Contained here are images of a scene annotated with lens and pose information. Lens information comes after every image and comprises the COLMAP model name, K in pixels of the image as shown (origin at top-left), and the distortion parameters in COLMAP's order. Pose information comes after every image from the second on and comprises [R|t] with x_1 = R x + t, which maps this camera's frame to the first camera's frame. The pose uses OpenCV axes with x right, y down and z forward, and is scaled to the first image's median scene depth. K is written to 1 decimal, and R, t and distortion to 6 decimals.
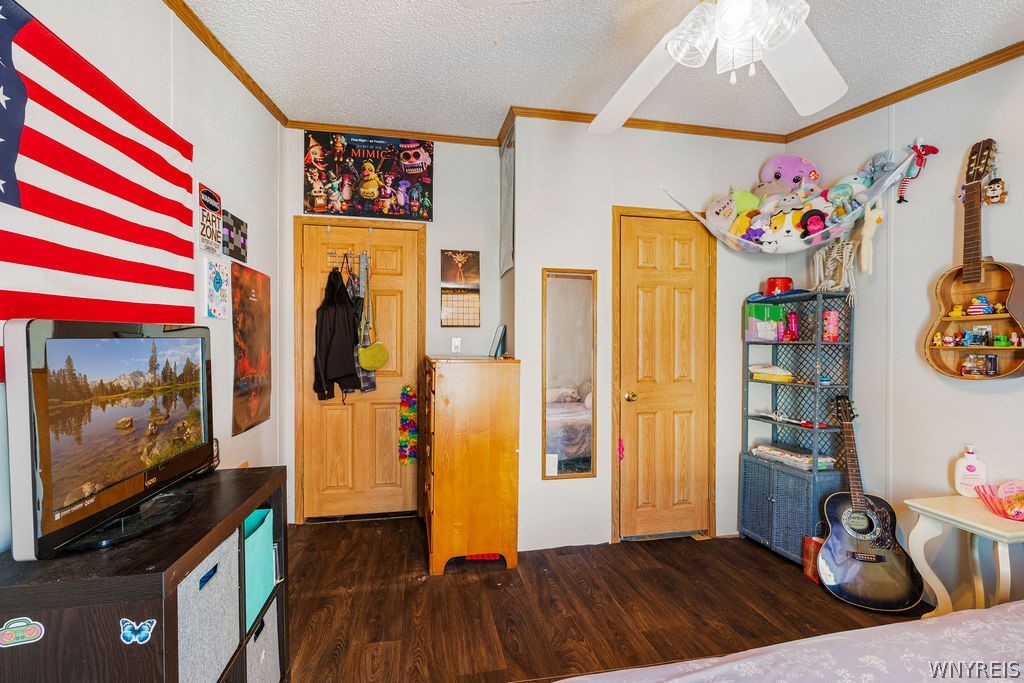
lens RADIAL K [[444.7, 0, 515.1], [0, 444.7, 345.0], [0, 0, 1]] dist [-0.000133, 0.000686]
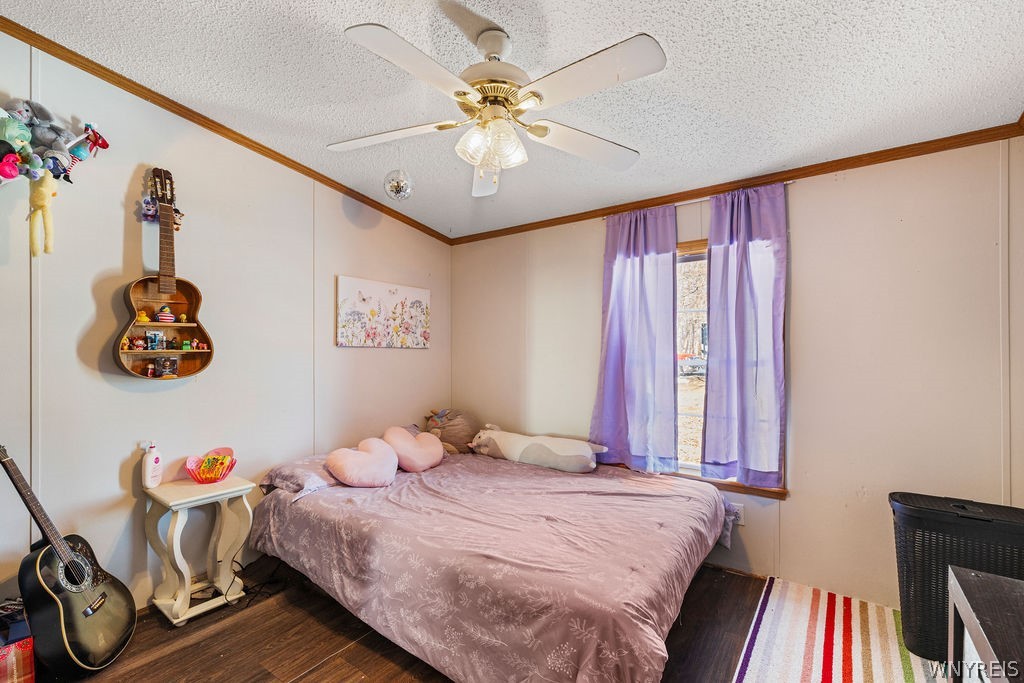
lens RADIAL K [[444.7, 0, 512.4], [0, 444.7, 346.7], [0, 0, 1]] dist [-0.000133, 0.000686]
pose [[-0.673625, -0.002009, 0.739070, -0.376791], [-0.001507, 0.999998, 0.001345, -0.007206], [-0.739072, -0.000208, -0.673627, 1.056548]]
